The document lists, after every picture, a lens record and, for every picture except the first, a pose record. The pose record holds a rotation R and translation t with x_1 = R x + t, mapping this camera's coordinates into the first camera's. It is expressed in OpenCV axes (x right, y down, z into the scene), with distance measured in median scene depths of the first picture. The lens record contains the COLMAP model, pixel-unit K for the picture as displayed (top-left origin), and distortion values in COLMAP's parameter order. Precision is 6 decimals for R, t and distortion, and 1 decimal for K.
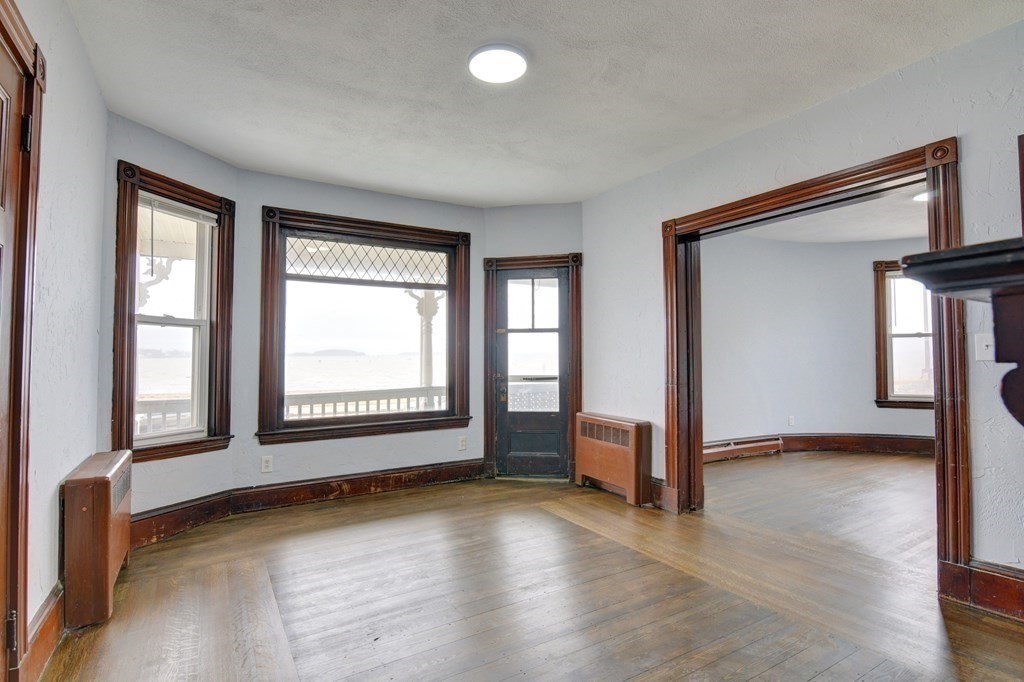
lens RADIAL K [[501.5, 0, 511.4], [0, 501.5, 343.6], [0, 0, 1]] dist [-0.019079, -0.003855]
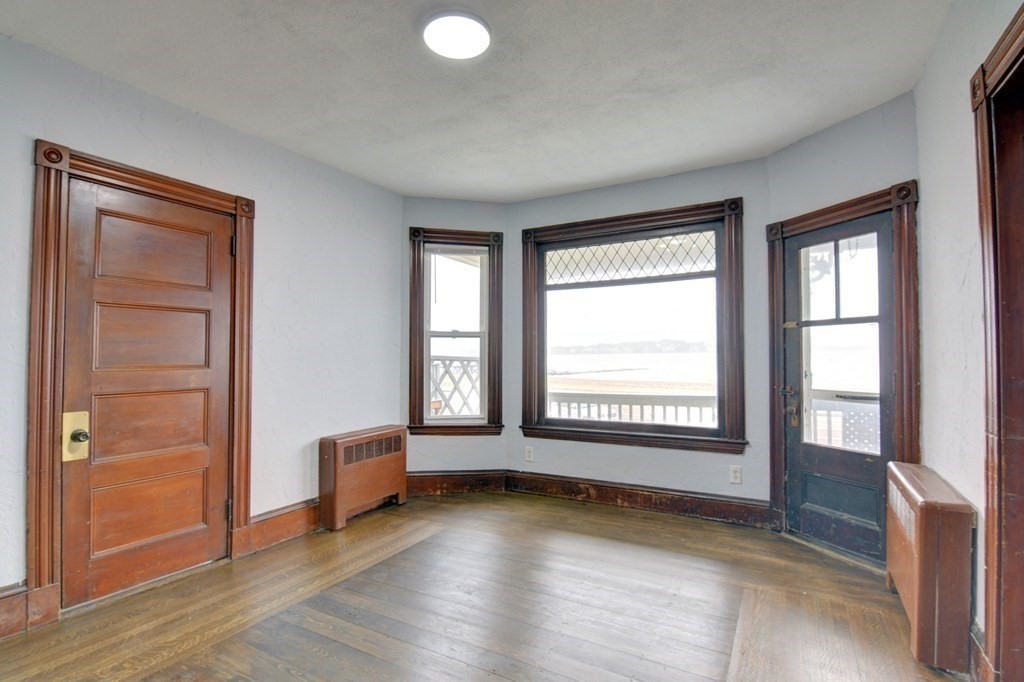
lens RADIAL K [[494.7, 0, 509.4], [0, 494.7, 340.9], [0, 0, 1]] dist [-0.010504, -0.009558]
pose [[0.484837, -0.021018, -0.874352, 0.451615], [0.029193, 0.999543, -0.007840, -0.010188], [0.874117, -0.021724, 0.485229, 0.382769]]
